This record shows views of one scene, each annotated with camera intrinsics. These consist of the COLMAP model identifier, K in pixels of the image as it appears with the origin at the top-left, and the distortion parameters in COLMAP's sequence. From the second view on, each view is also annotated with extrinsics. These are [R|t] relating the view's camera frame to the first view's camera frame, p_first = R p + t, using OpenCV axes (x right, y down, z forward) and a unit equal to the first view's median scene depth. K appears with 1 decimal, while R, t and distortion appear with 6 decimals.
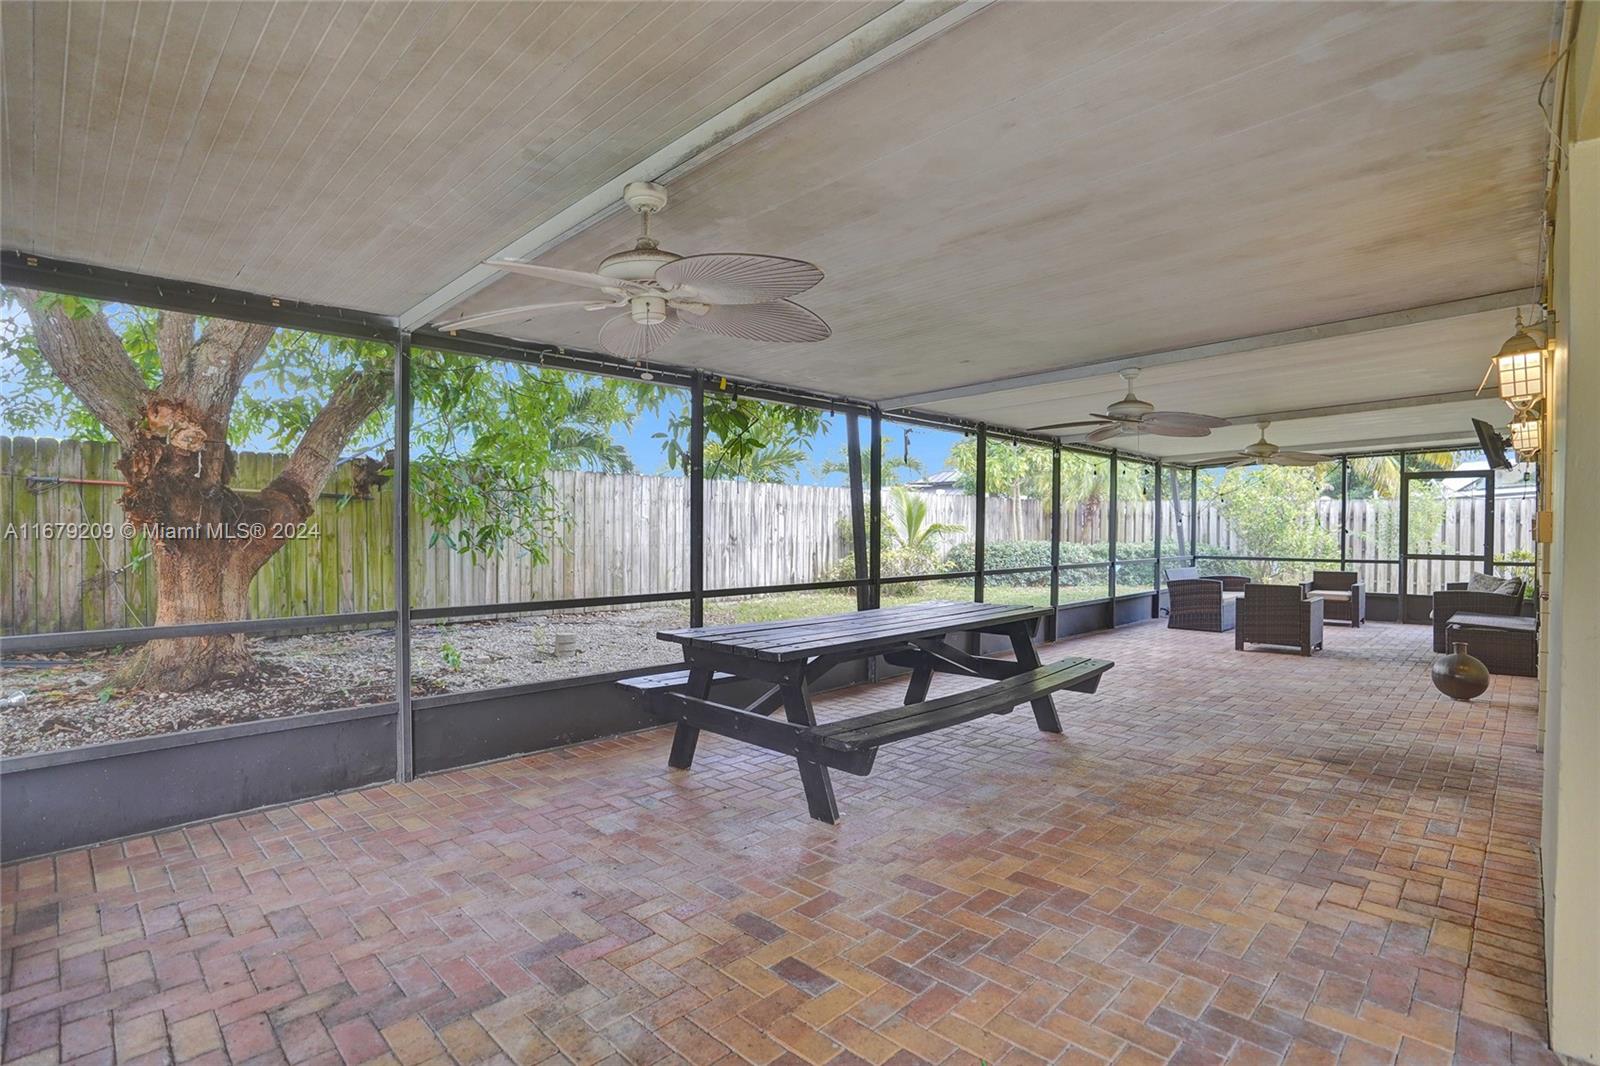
lens RADIAL K [[762.5, 0, 795.2], [0, 762.5, 531.3], [0, 0, 1]] dist [-0.064197, 0.022789]
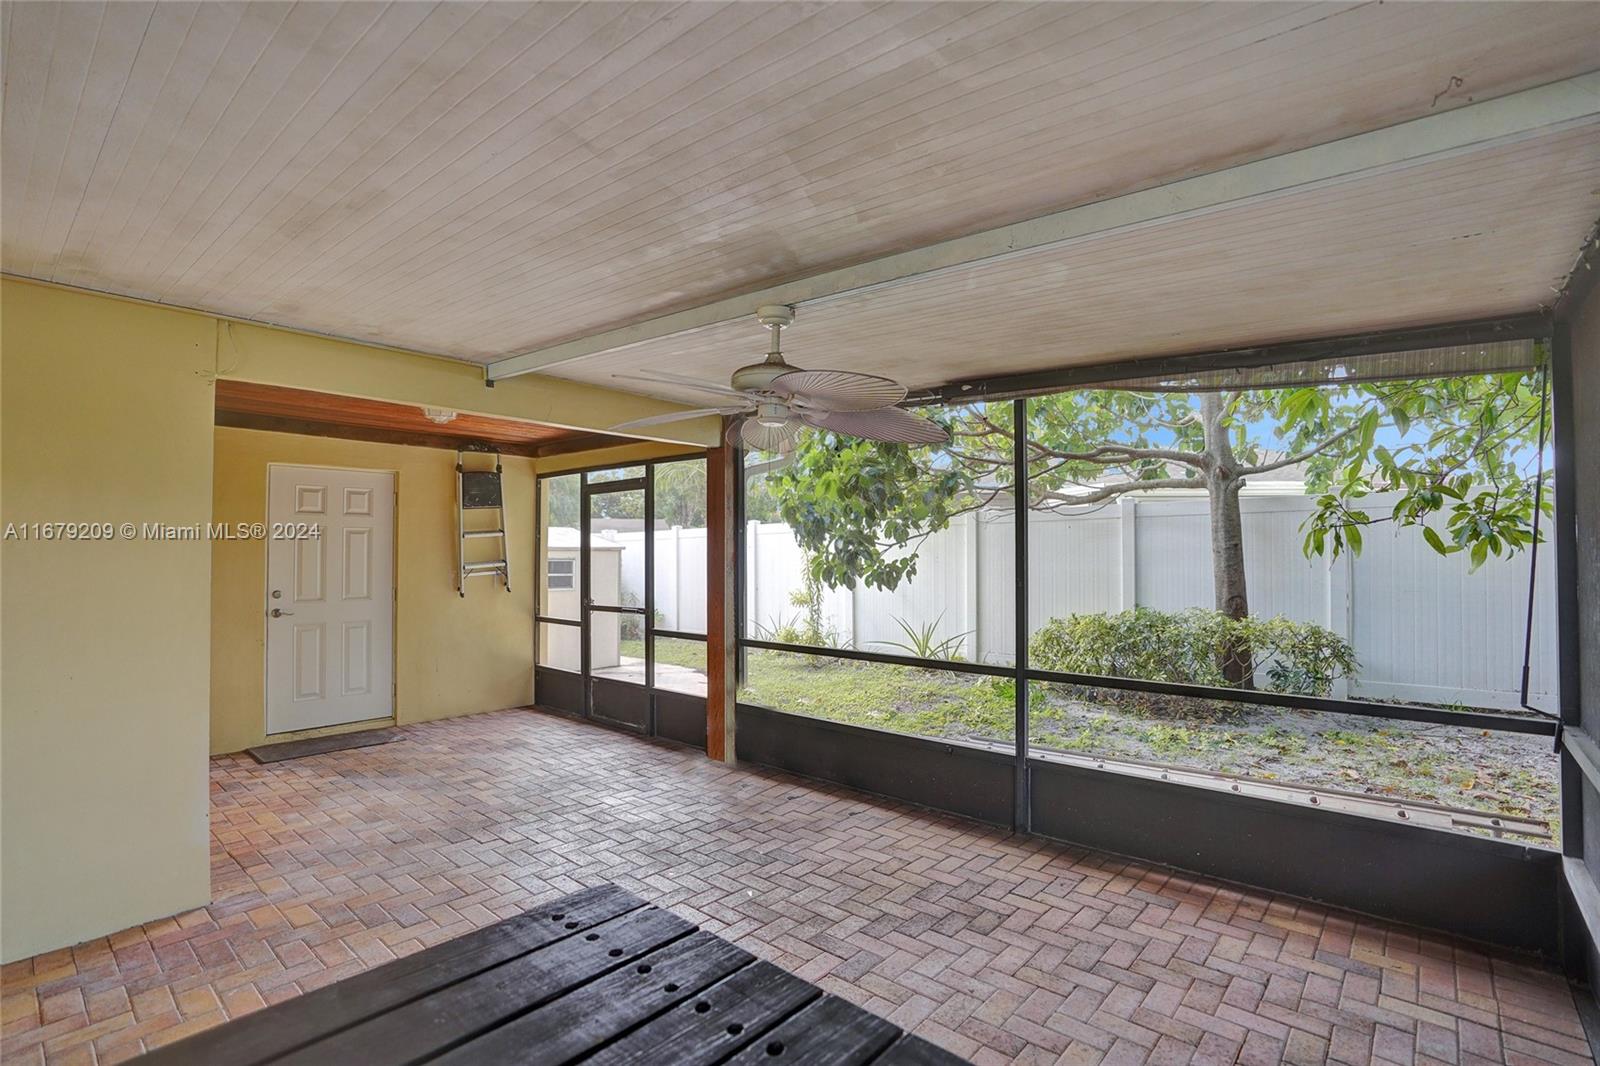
lens RADIAL K [[762.5, 0, 798.2], [0, 762.5, 528.2], [0, 0, 1]] dist [-0.064197, 0.022789]
pose [[-0.998171, -0.002165, -0.060411, -0.136519], [-0.000984, 0.999808, -0.019573, -0.082346], [0.060441, -0.019477, -0.997982, 1.769315]]
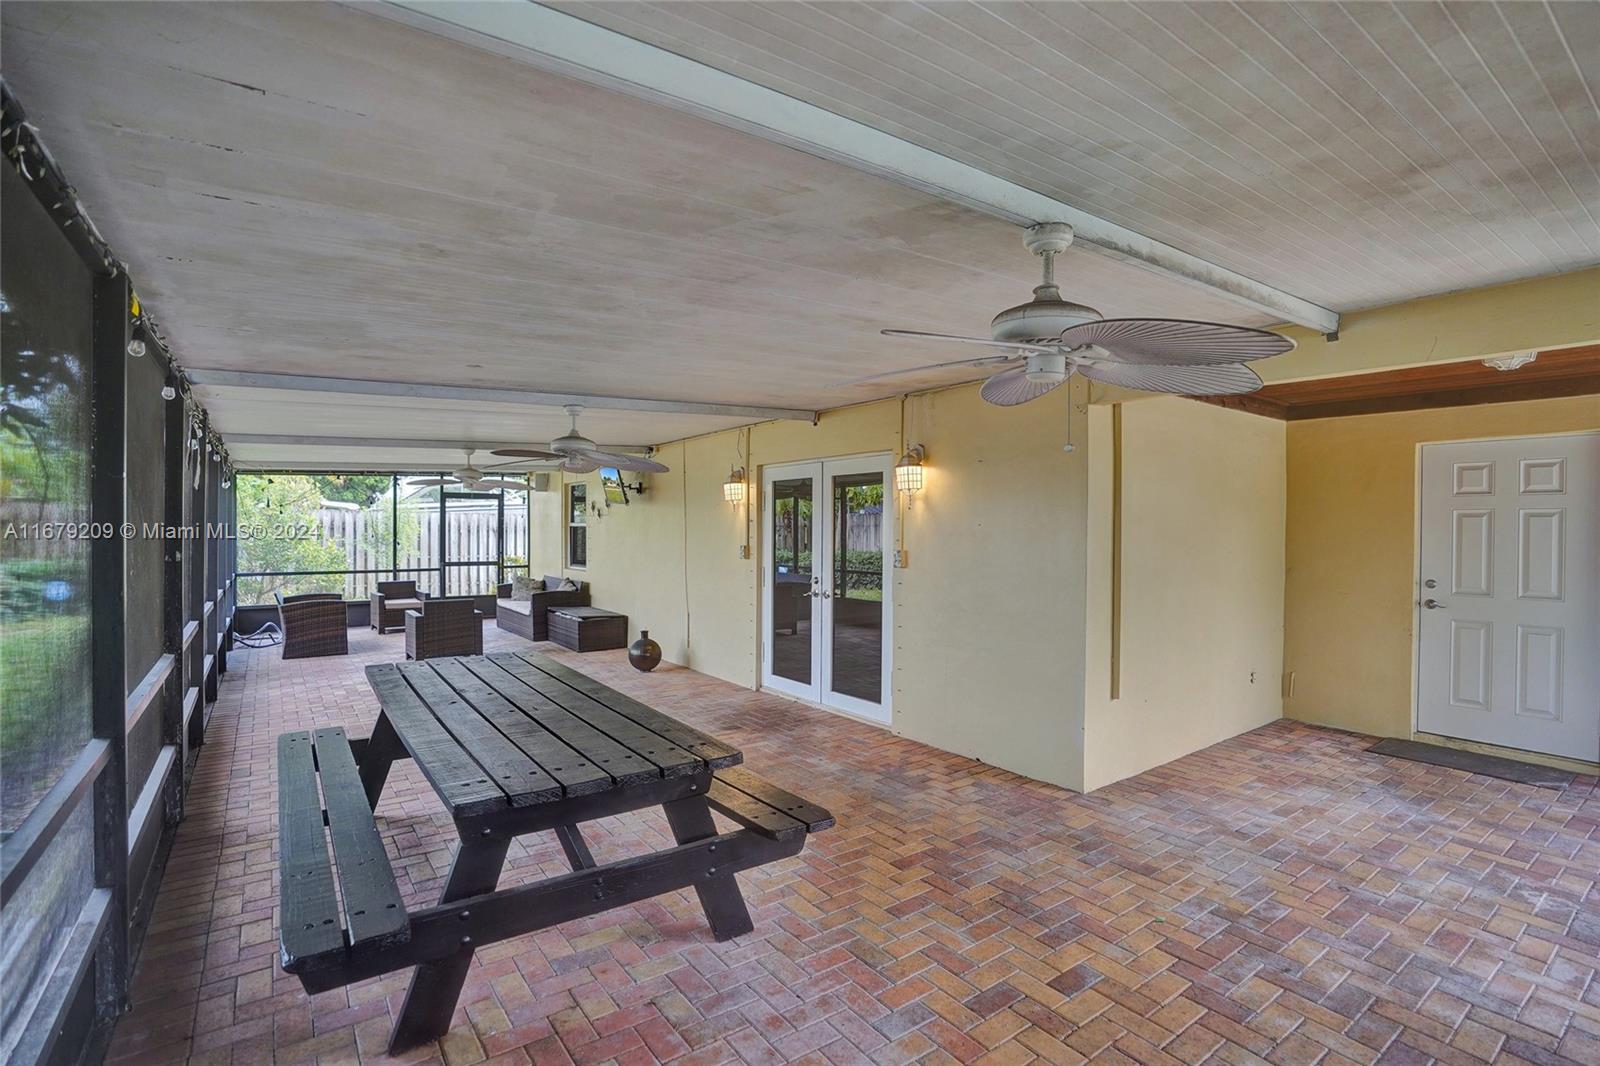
lens RADIAL K [[762.5, 0, 796.8], [0, 762.5, 535.3], [0, 0, 1]] dist [-0.064197, 0.022789]
pose [[0.171685, -0.013526, 0.985059, -0.921744], [0.003764, 0.999907, 0.013074, -0.092249], [-0.985145, 0.001463, 0.171720, 0.940659]]
